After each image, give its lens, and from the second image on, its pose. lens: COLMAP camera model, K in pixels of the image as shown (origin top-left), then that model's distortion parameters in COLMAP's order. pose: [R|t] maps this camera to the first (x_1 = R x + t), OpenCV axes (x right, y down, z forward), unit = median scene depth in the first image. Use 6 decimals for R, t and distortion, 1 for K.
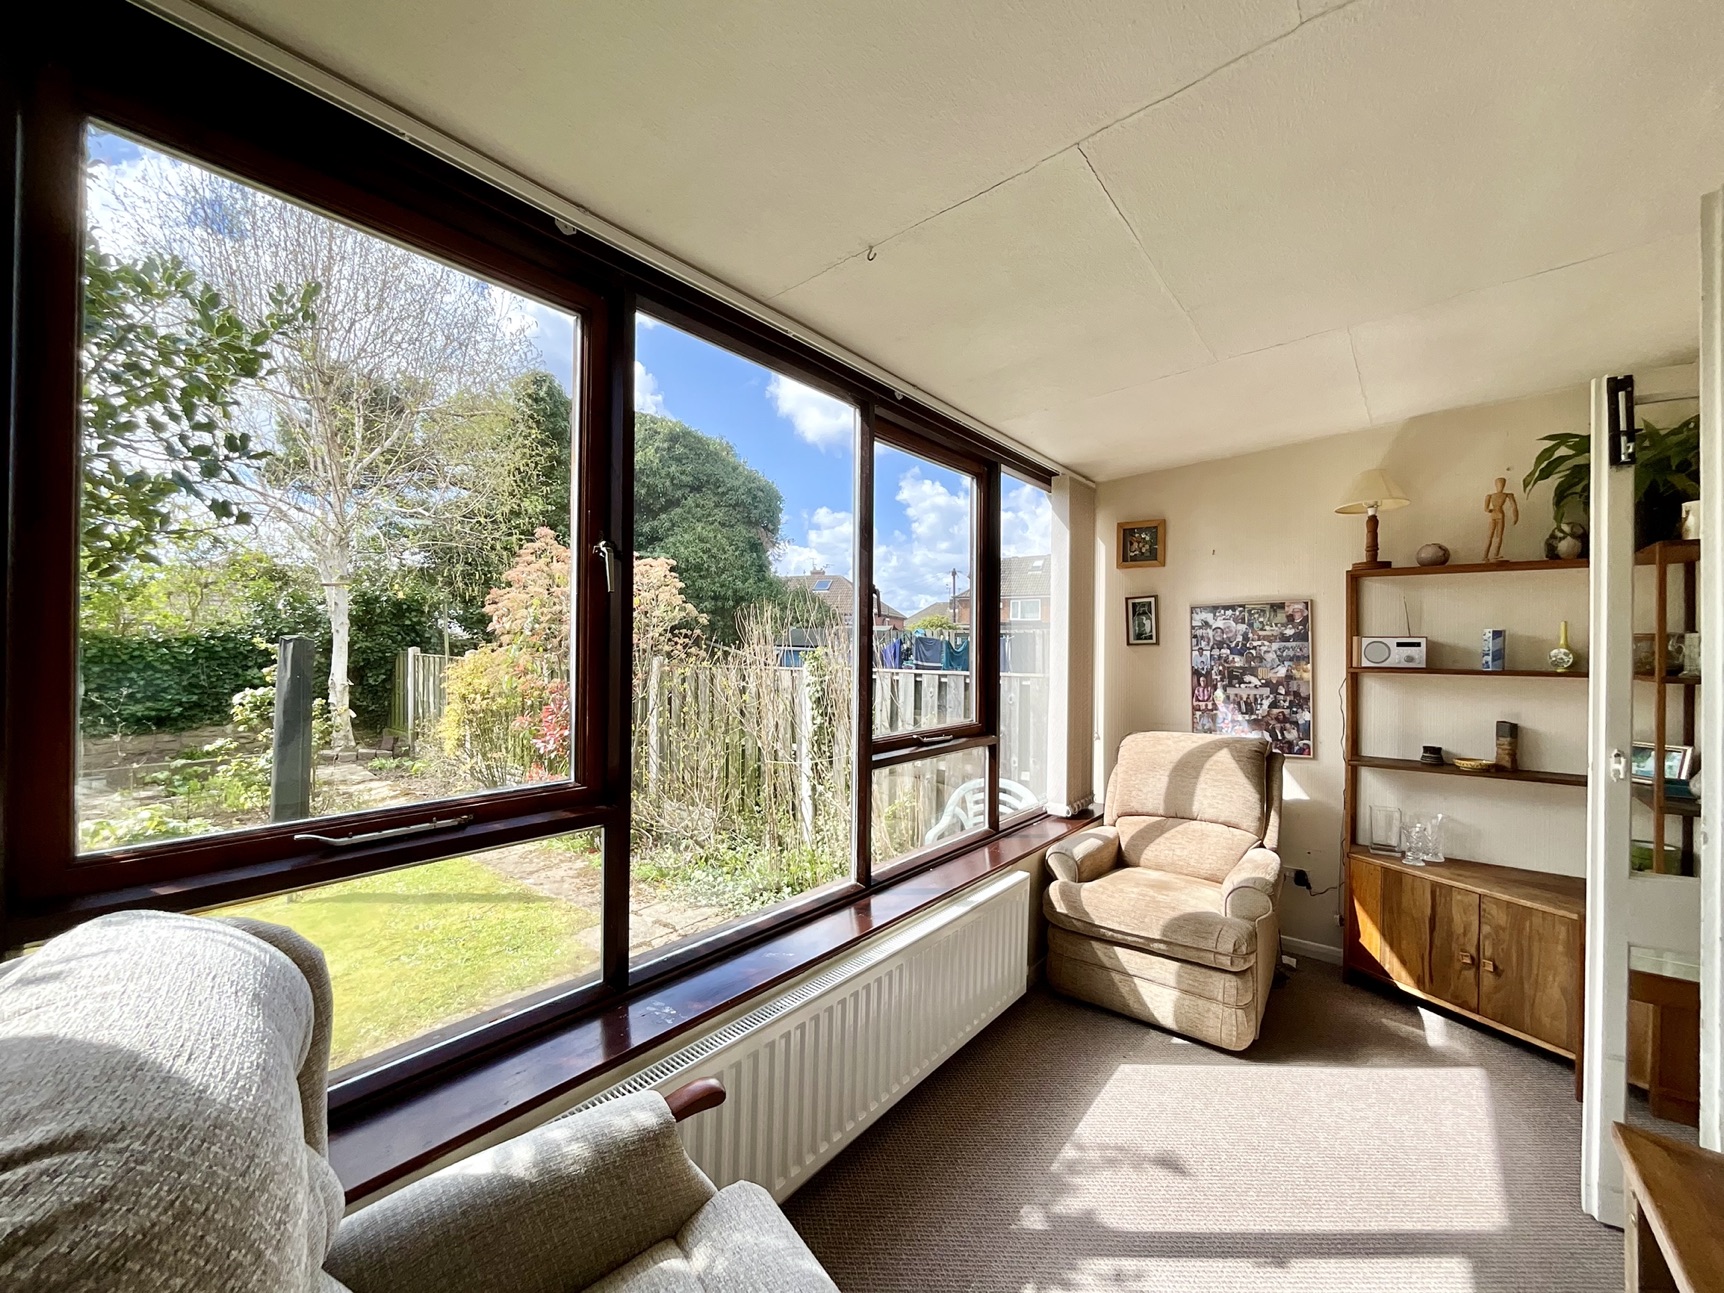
lens RADIAL K [[694.3, 0, 862.0], [0, 694.3, 646.5], [0, 0, 1]] dist [0.000290, 0.000186]
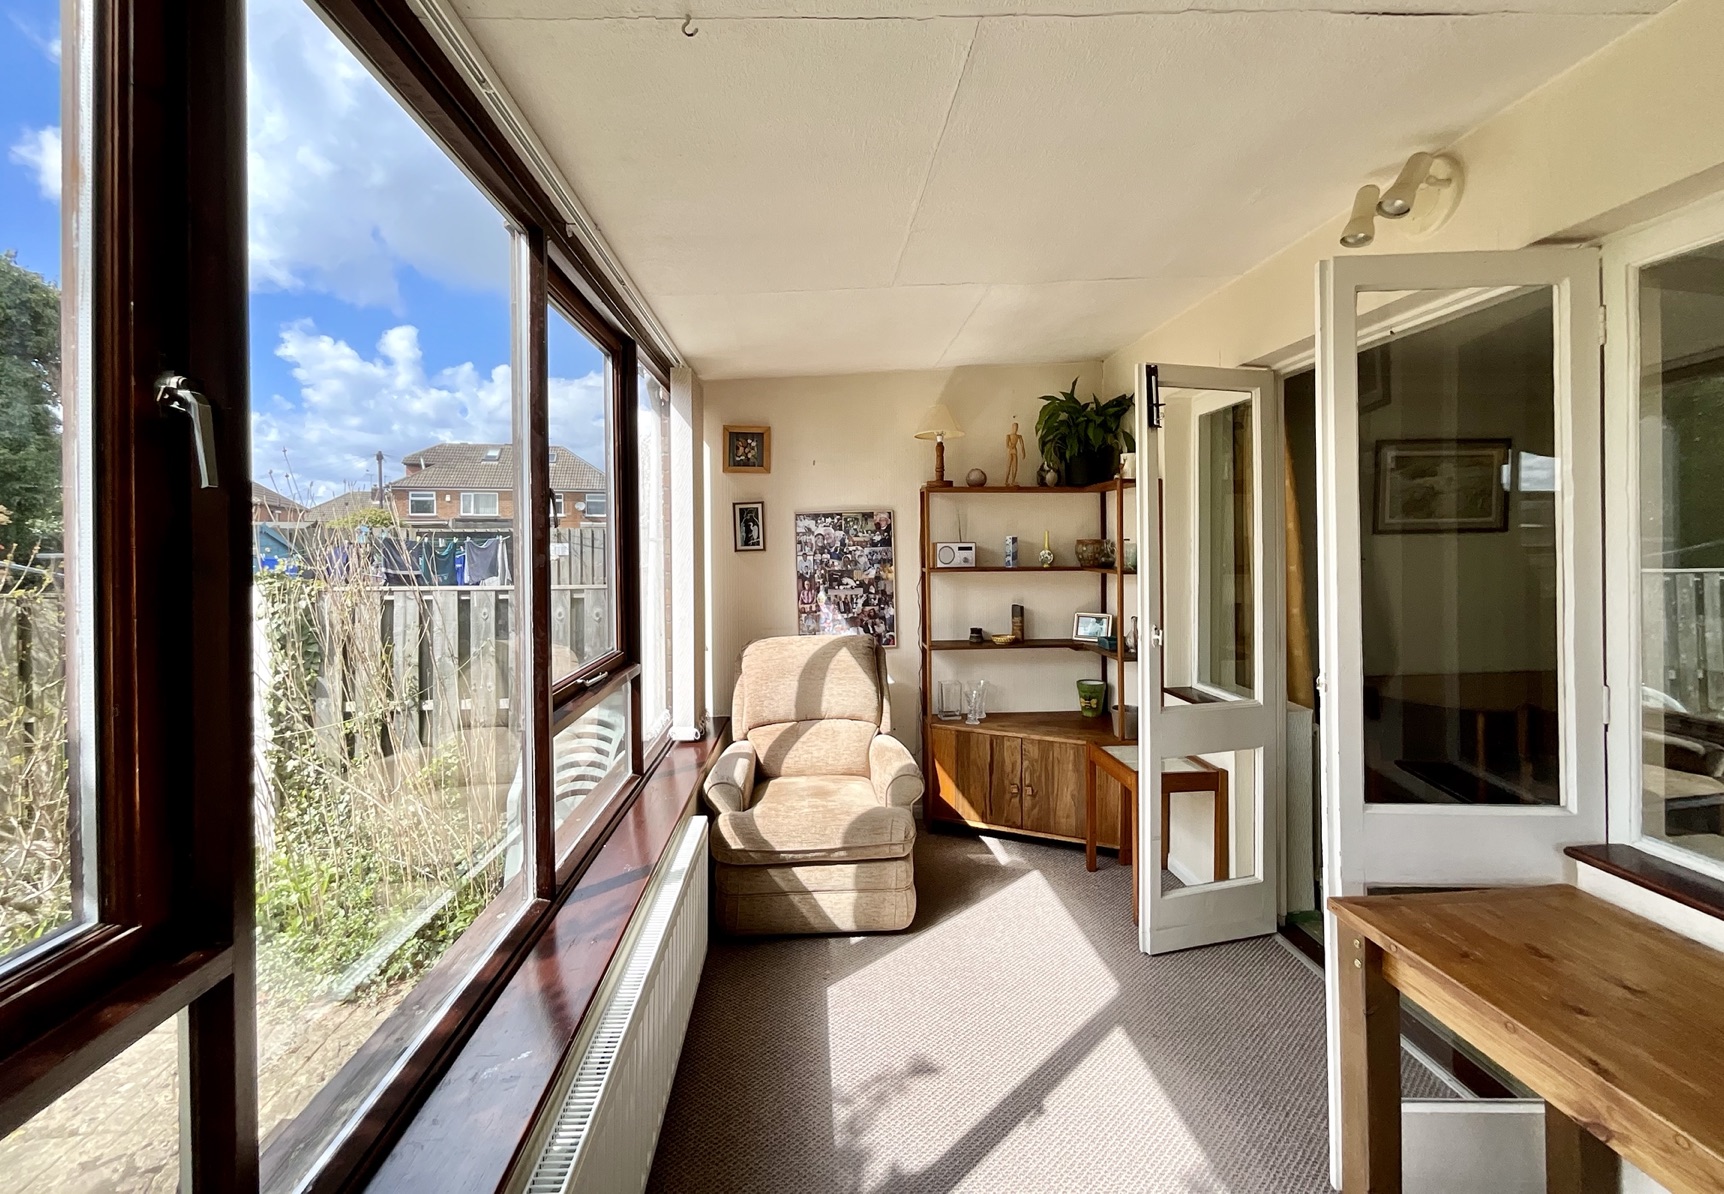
lens RADIAL K [[697.8, 0, 857.7], [0, 697.8, 545.7], [0, 0, 1]] dist [-0.000313, -0.000062]
pose [[0.737999, -0.015547, 0.674623, -0.195045], [0.012733, 0.999877, 0.009114, -0.021240], [-0.674682, 0.001864, 0.738107, 0.198154]]
